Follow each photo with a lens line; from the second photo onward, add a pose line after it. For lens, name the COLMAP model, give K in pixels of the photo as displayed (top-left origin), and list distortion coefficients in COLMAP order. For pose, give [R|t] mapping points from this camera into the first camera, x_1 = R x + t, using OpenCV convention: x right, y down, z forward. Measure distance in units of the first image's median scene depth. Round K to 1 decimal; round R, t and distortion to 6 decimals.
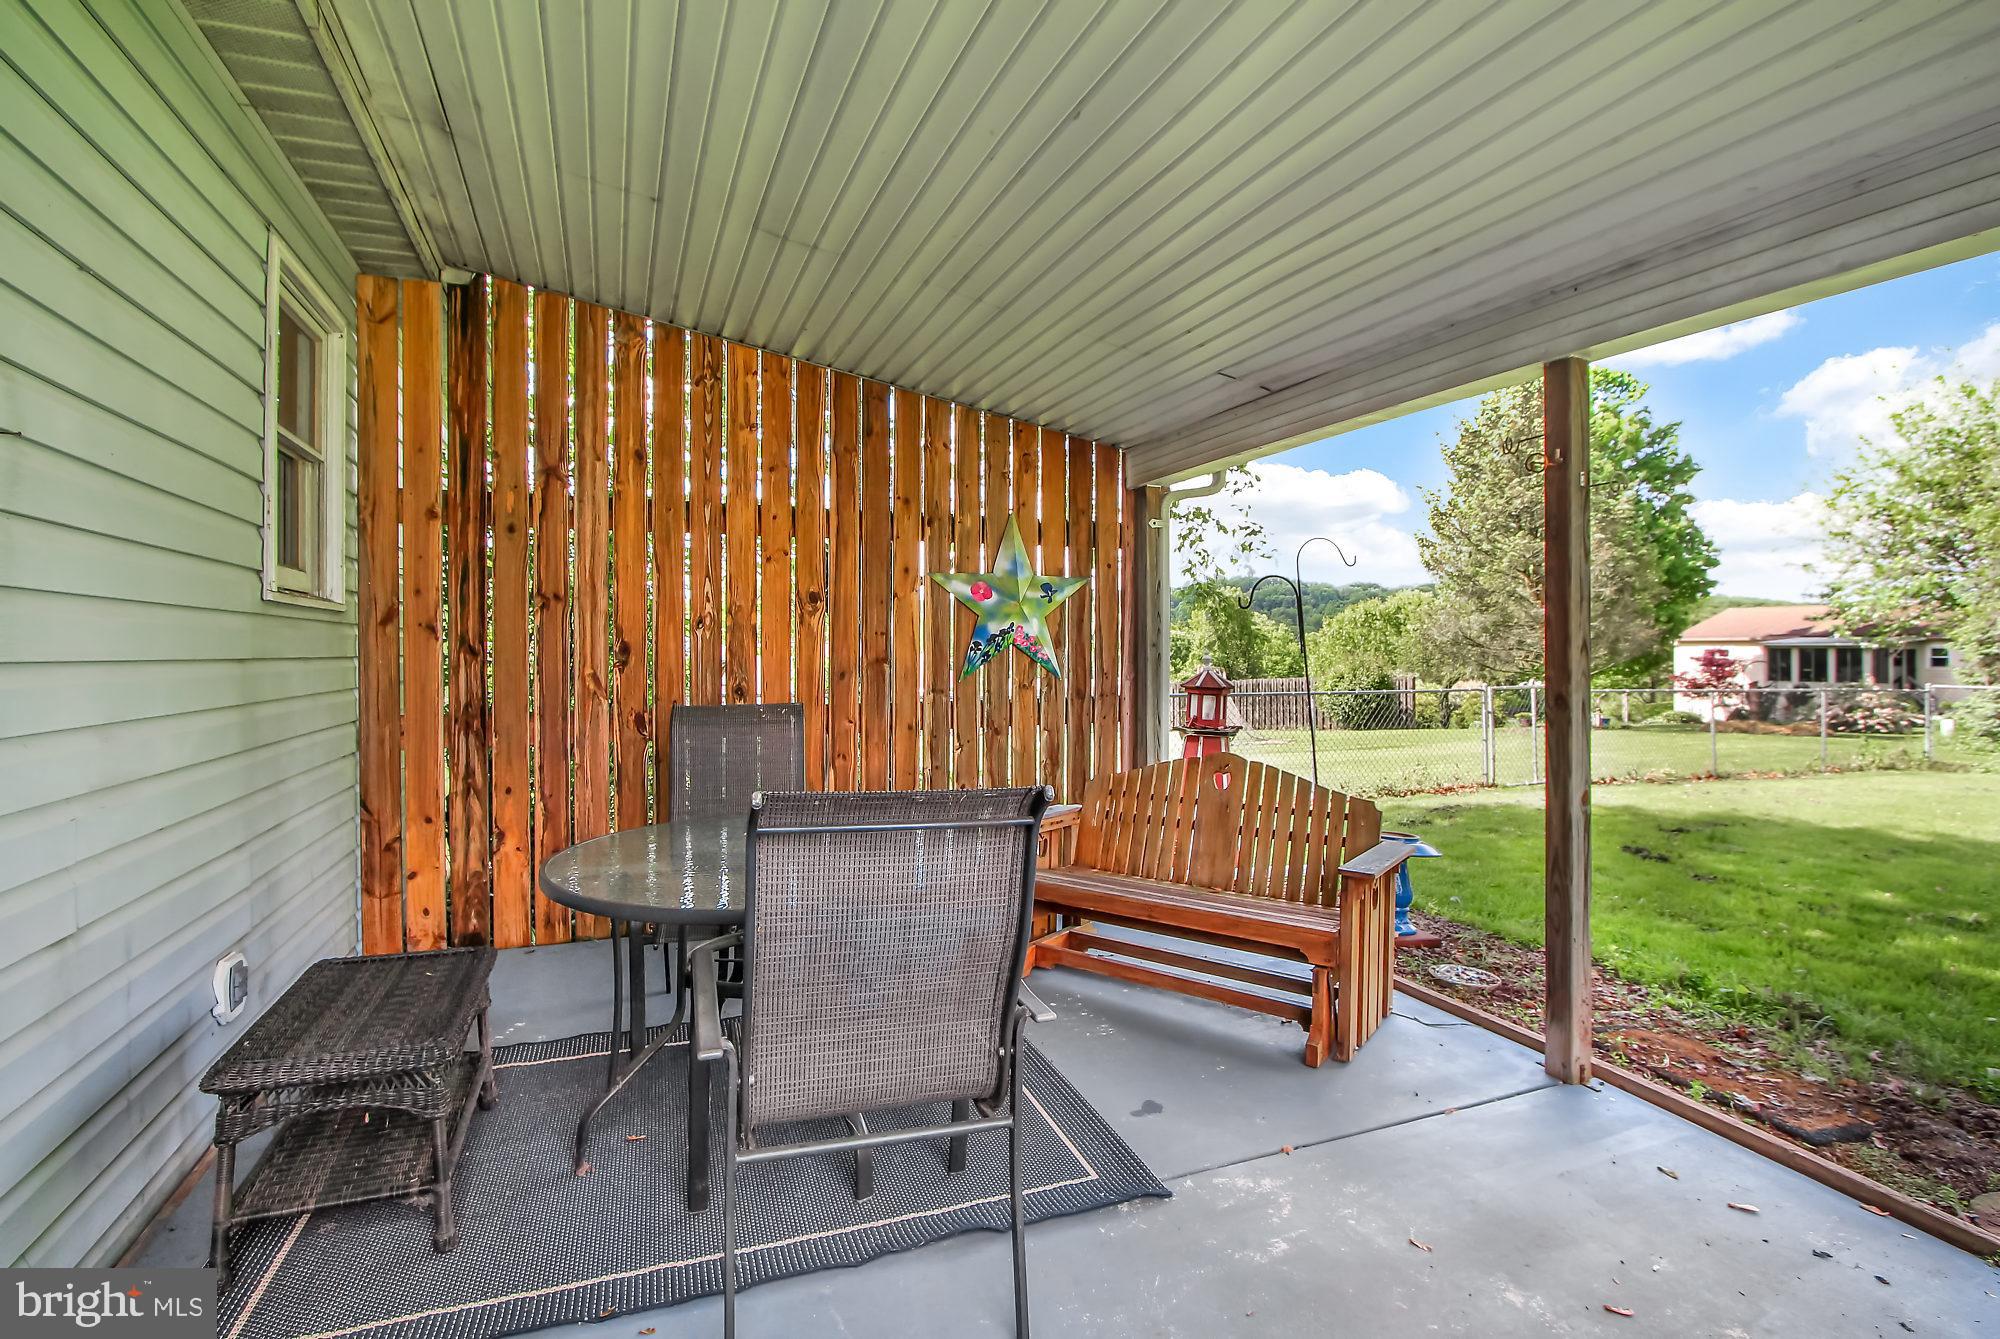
lens RADIAL K [[975.9, 0, 993.7], [0, 975.9, 642.0], [0, 0, 1]] dist [0.000374, 0.000239]
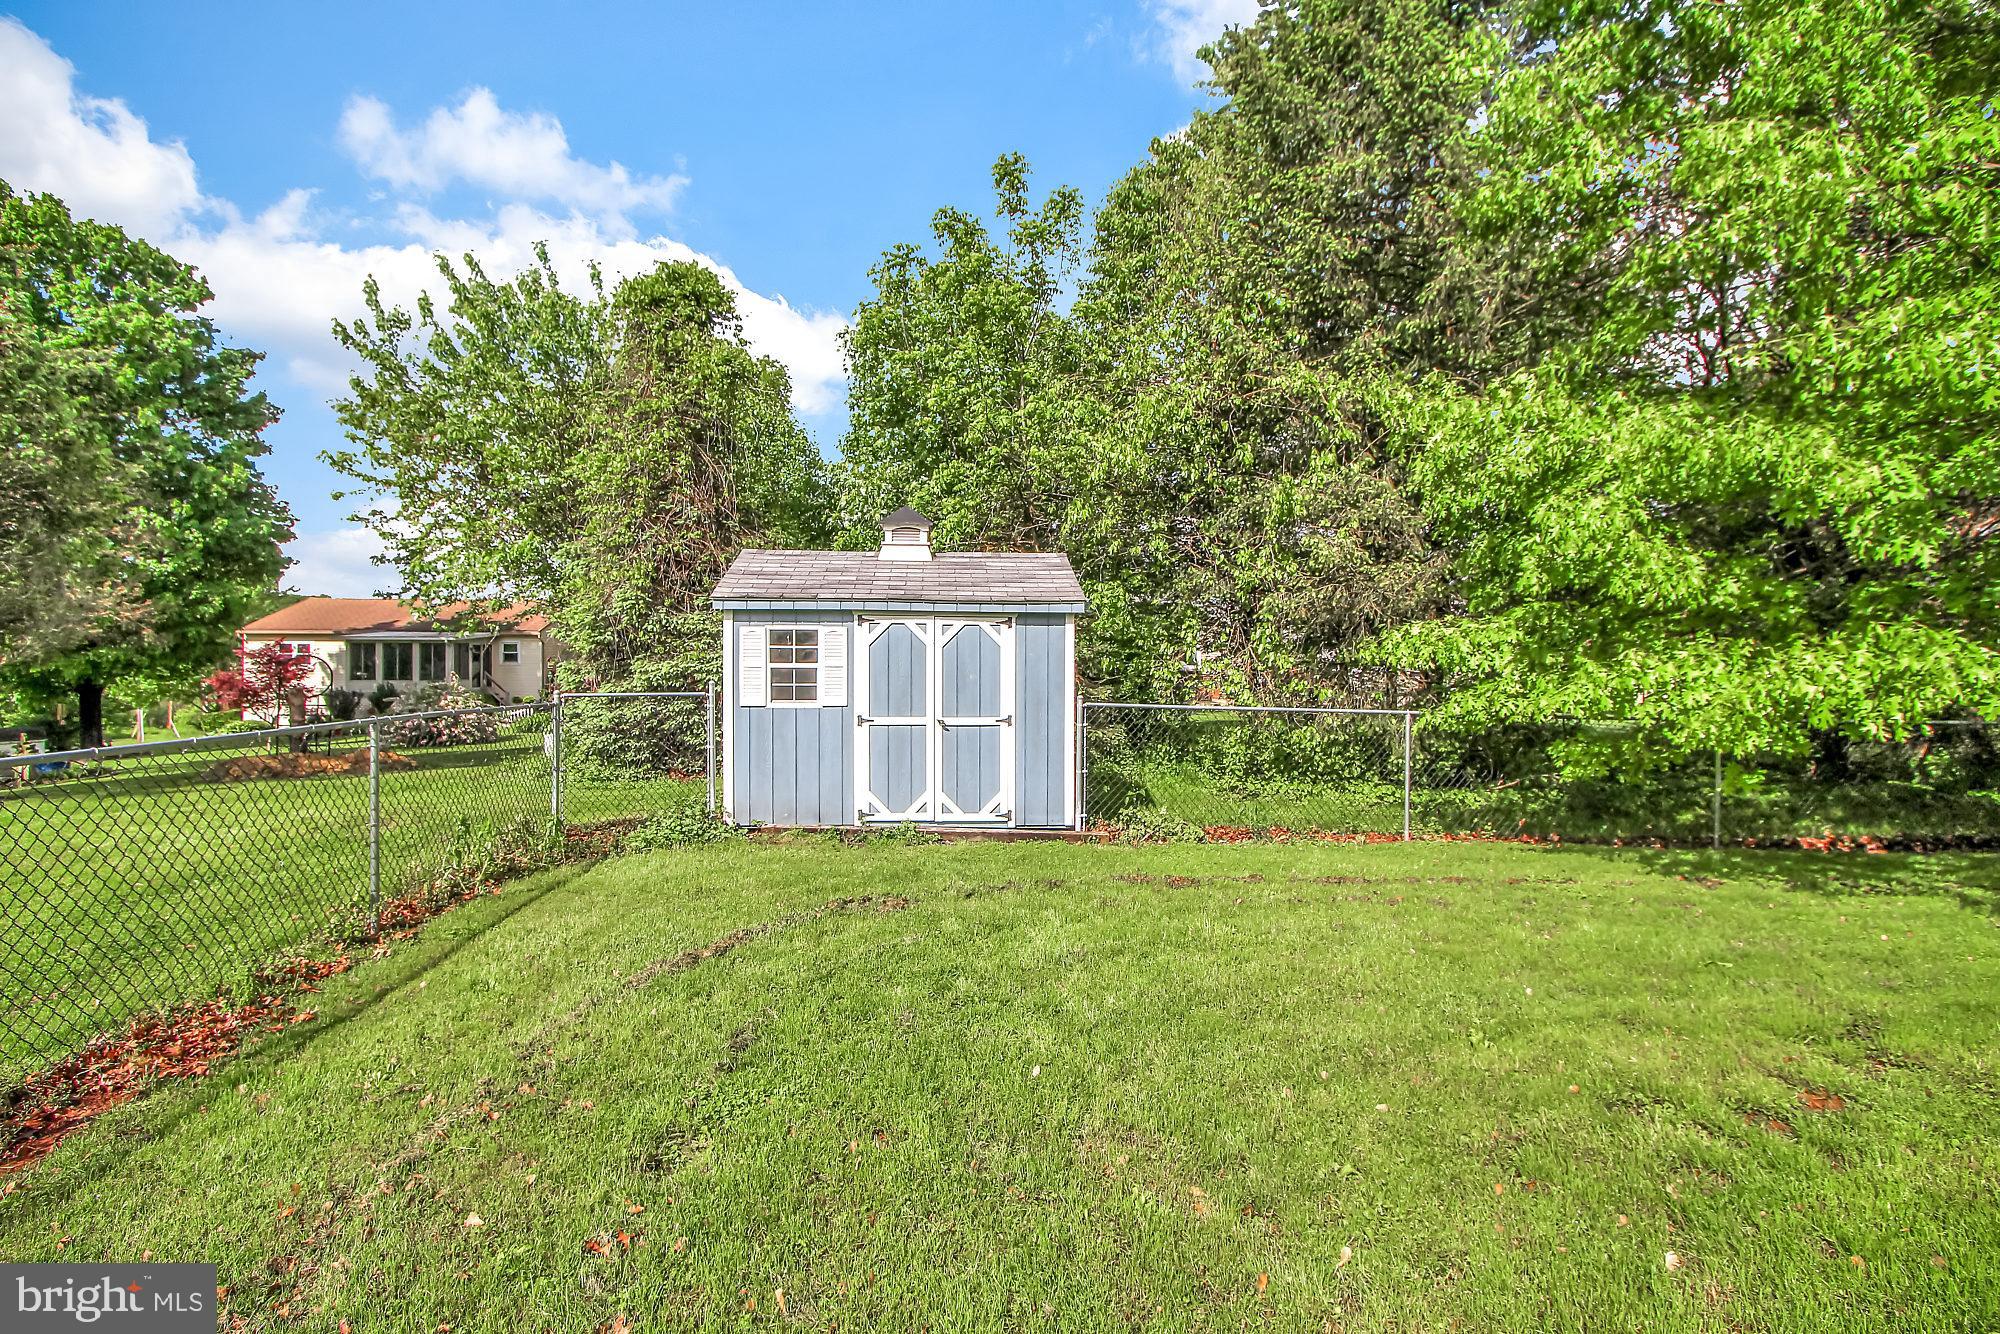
lens RADIAL K [[975.9, 0, 993.7], [0, 975.9, 639.5], [0, 0, 1]] dist [0.000374, 0.000239]
pose [[0.323674, 0.005349, 0.946154, 0.183486], [-0.004908, 0.999980, -0.003974, 0.005043], [-0.946156, -0.003358, 0.323694, 0.209548]]
